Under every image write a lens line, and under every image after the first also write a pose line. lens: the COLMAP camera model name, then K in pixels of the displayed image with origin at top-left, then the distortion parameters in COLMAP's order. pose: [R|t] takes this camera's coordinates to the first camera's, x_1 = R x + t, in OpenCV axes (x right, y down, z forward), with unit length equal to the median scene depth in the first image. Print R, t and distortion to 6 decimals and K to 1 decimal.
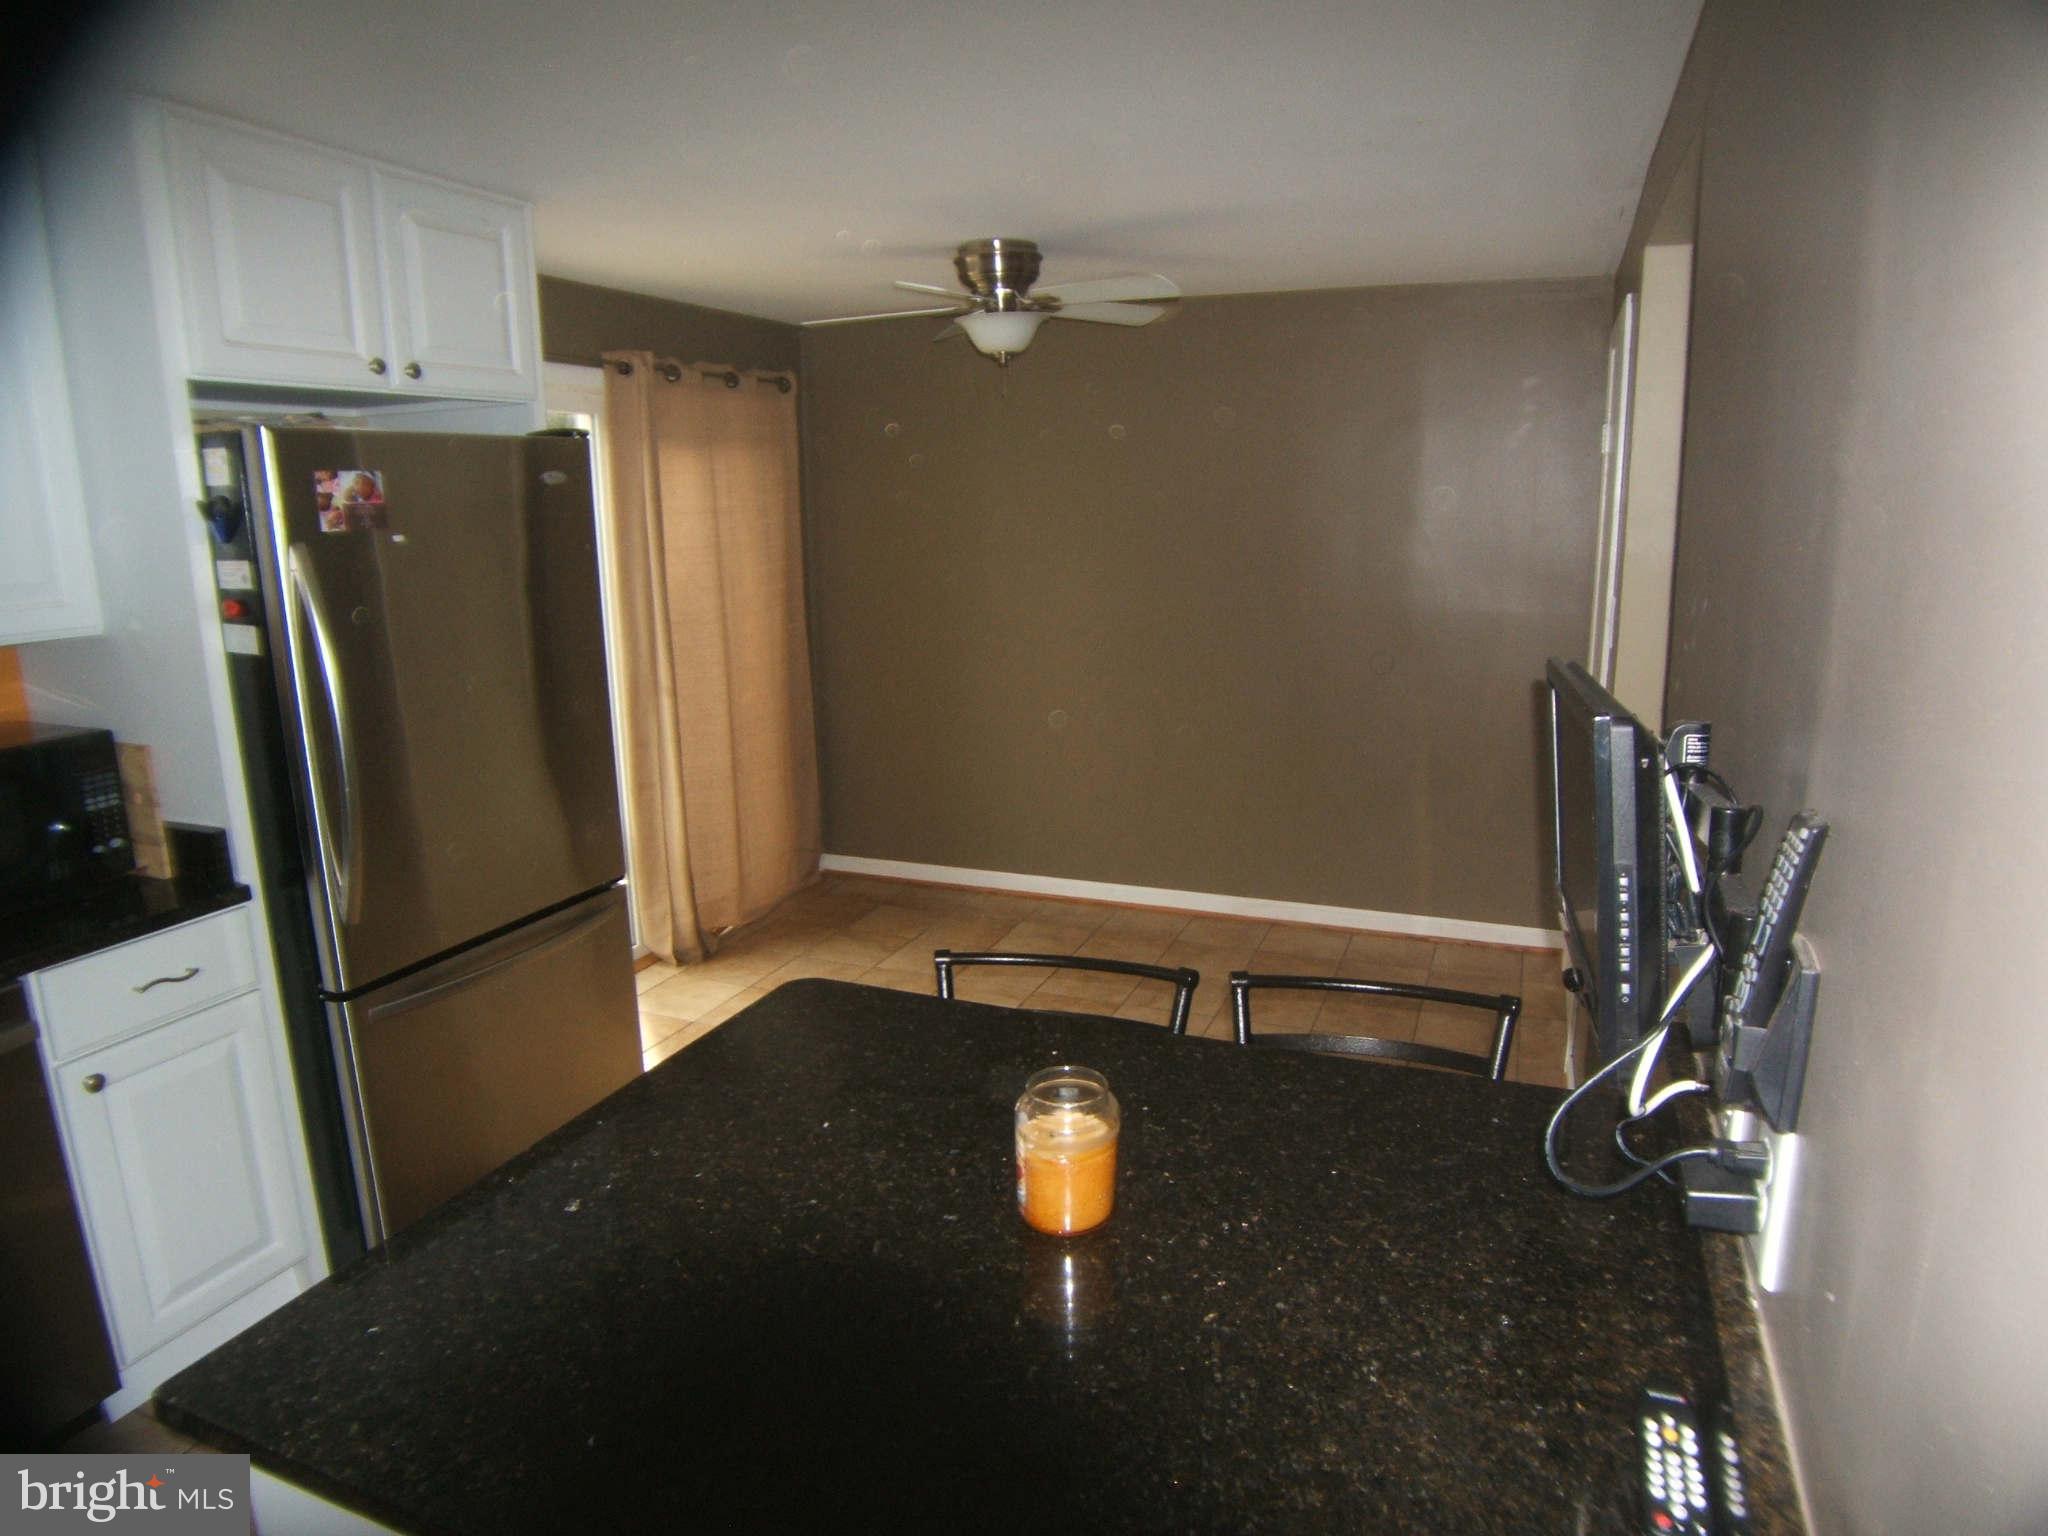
lens RADIAL K [[1234.8, 0, 1069.4], [0, 1234.8, 763.8], [0, 0, 1]] dist [-0.117229, 0.051538]
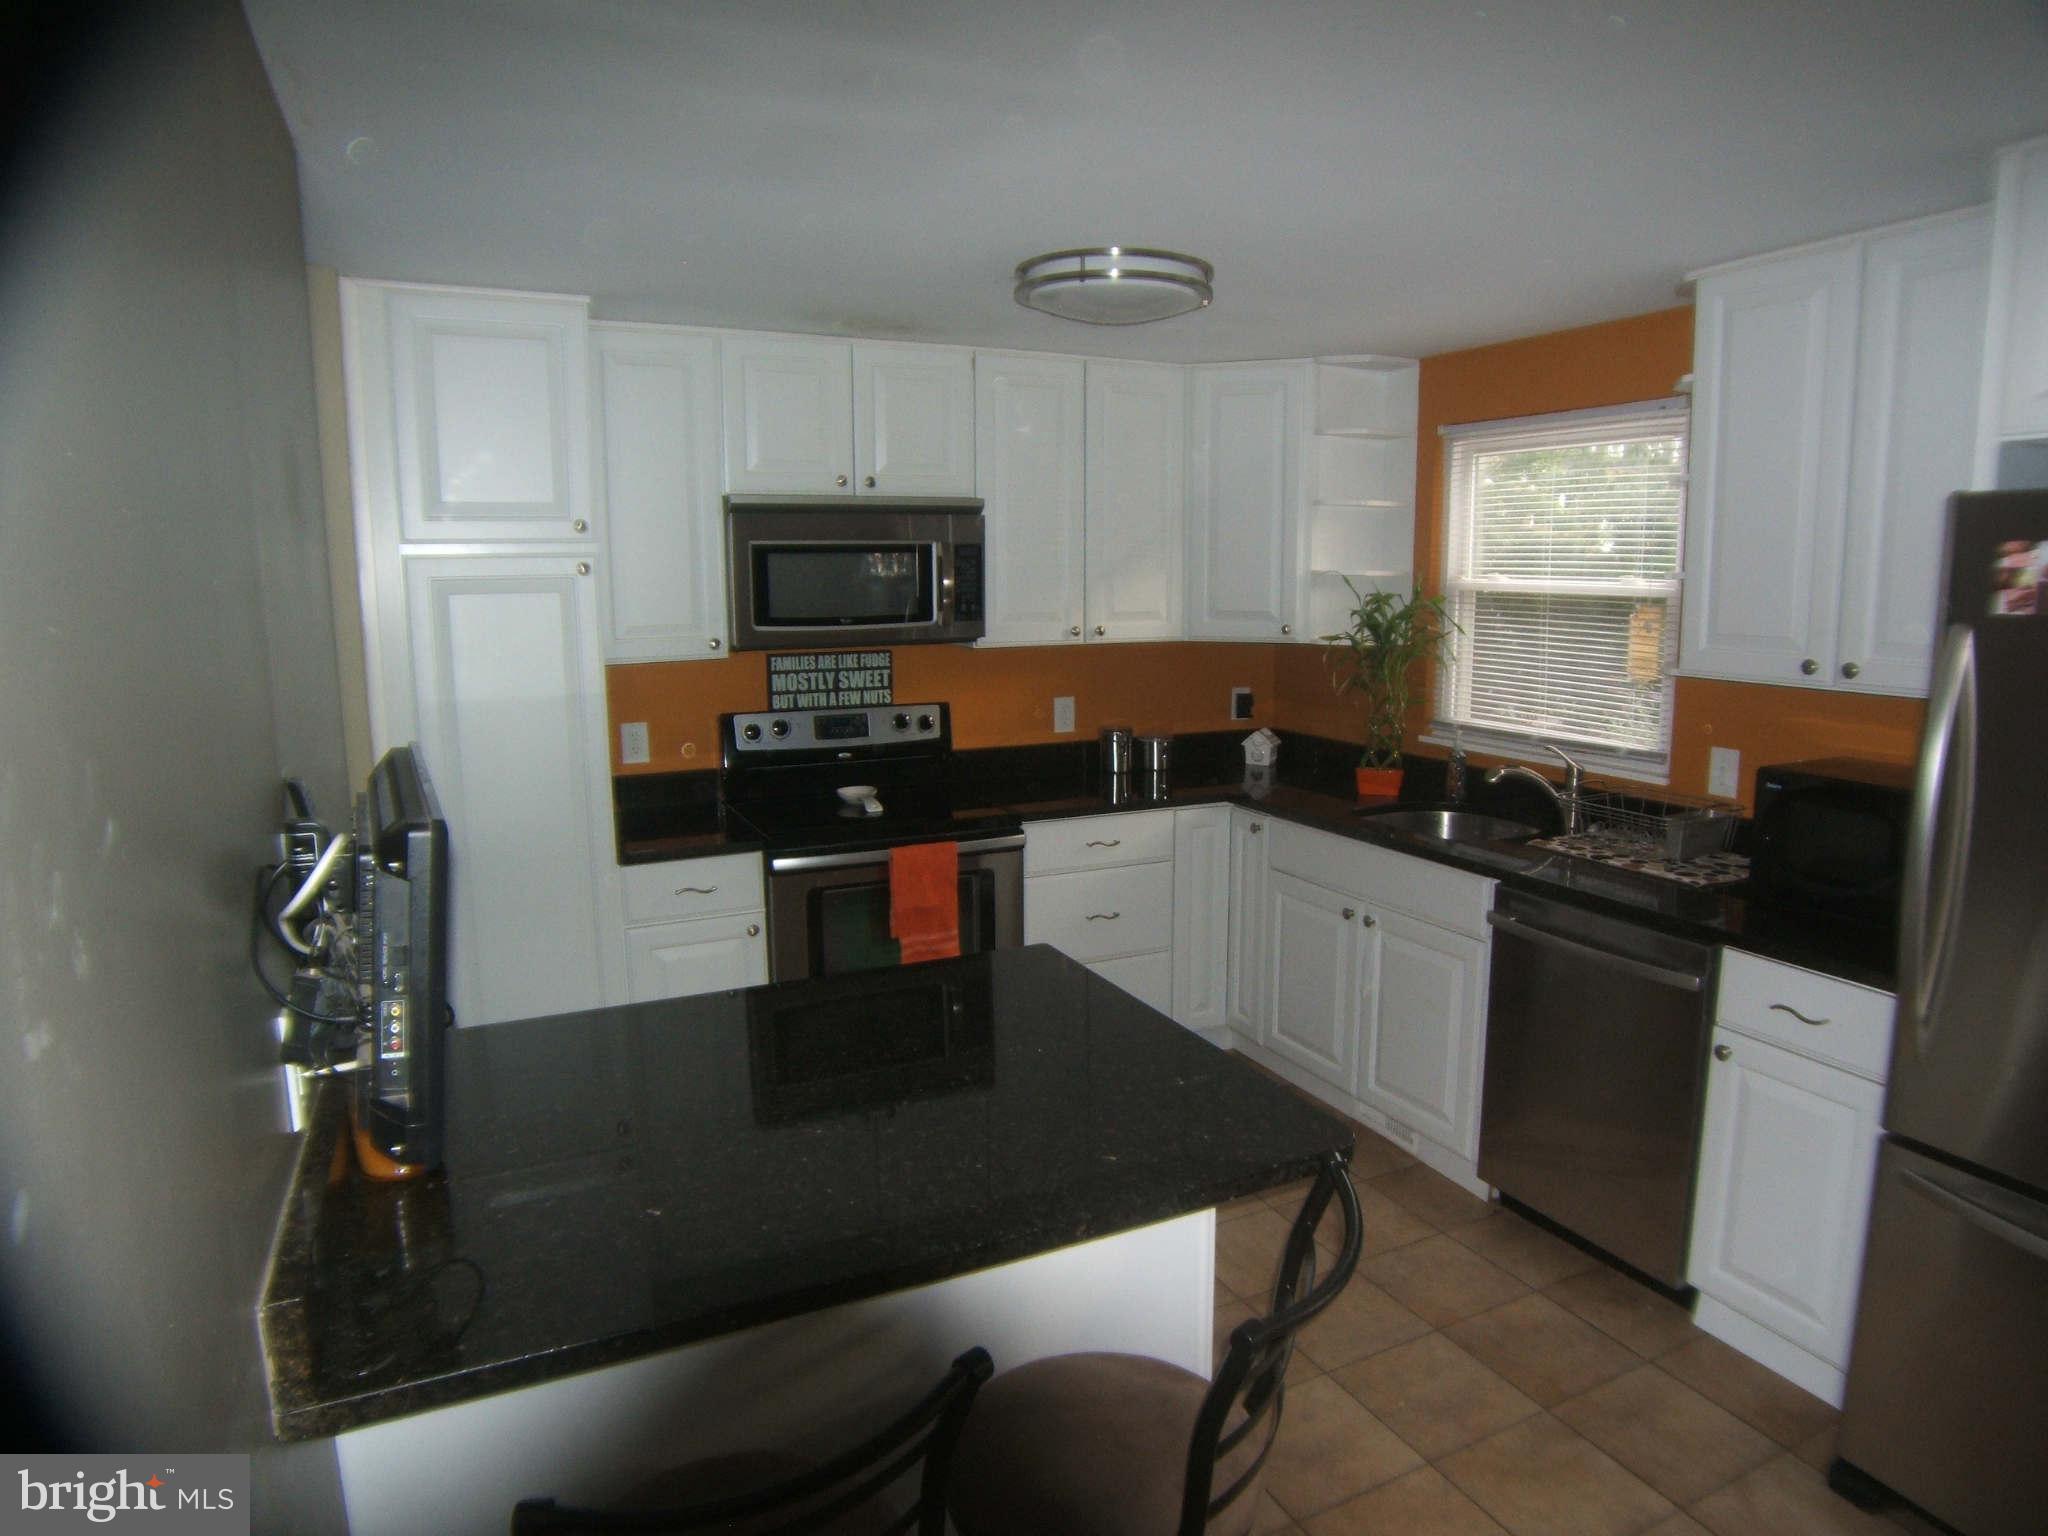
lens RADIAL K [[1234.8, 0, 1069.4], [0, 1234.8, 763.8], [0, 0, 1]] dist [-0.117229, 0.051538]
pose [[-0.676798, 0.125847, -0.725333, 0.404308], [-0.147787, 0.941996, 0.301336, -0.235766], [0.721182, 0.311138, -0.618942, 1.018621]]
